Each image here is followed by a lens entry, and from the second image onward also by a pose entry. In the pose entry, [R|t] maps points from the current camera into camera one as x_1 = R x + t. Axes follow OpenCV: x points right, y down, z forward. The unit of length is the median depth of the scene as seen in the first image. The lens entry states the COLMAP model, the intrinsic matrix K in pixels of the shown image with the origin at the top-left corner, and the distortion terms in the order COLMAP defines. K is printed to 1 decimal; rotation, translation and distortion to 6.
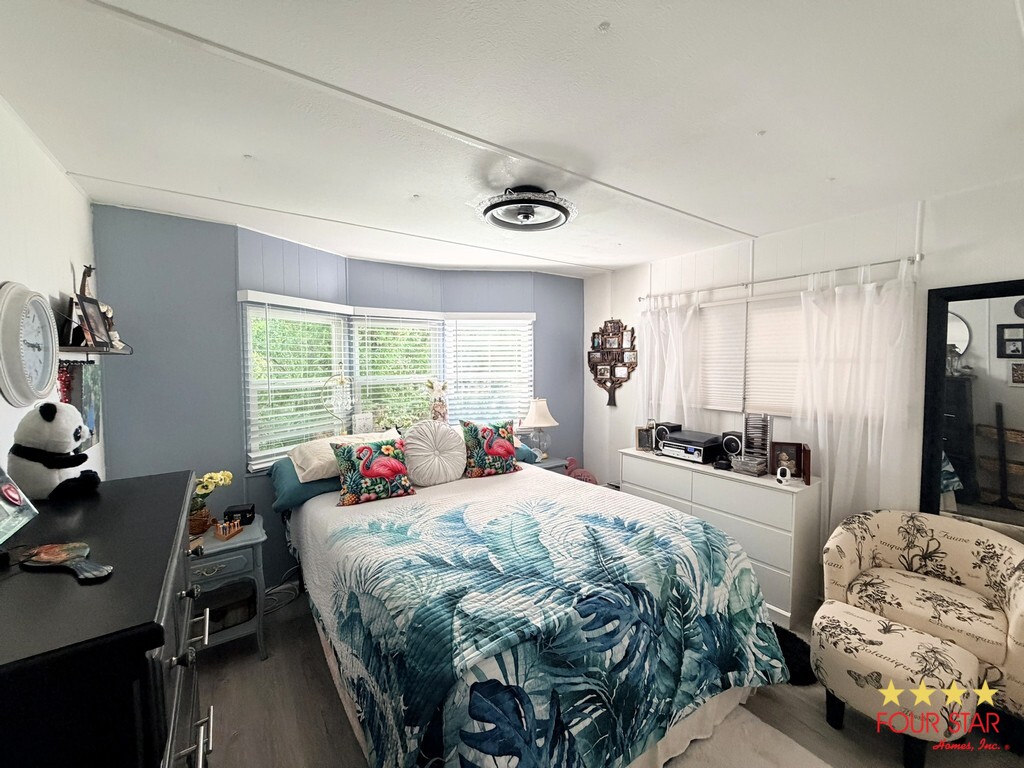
lens RADIAL K [[407.0, 0, 510.9], [0, 407.0, 382.0], [0, 0, 1]] dist [0.000984, 0.000199]
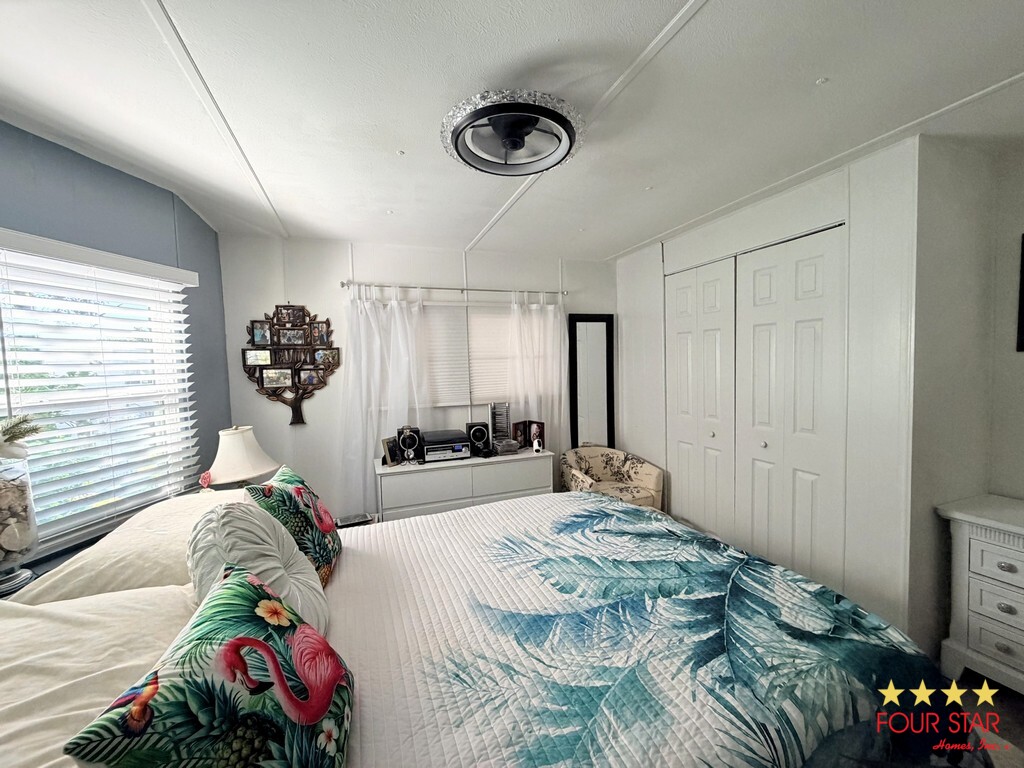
lens RADIAL K [[407.0, 0, 510.4], [0, 407.0, 379.9], [0, 0, 1]] dist [0.000984, 0.000199]
pose [[0.254650, -0.043078, 0.966073, -0.475778], [0.076667, 0.996762, 0.024238, -0.011892], [-0.963989, 0.067894, 0.257128, 0.609397]]
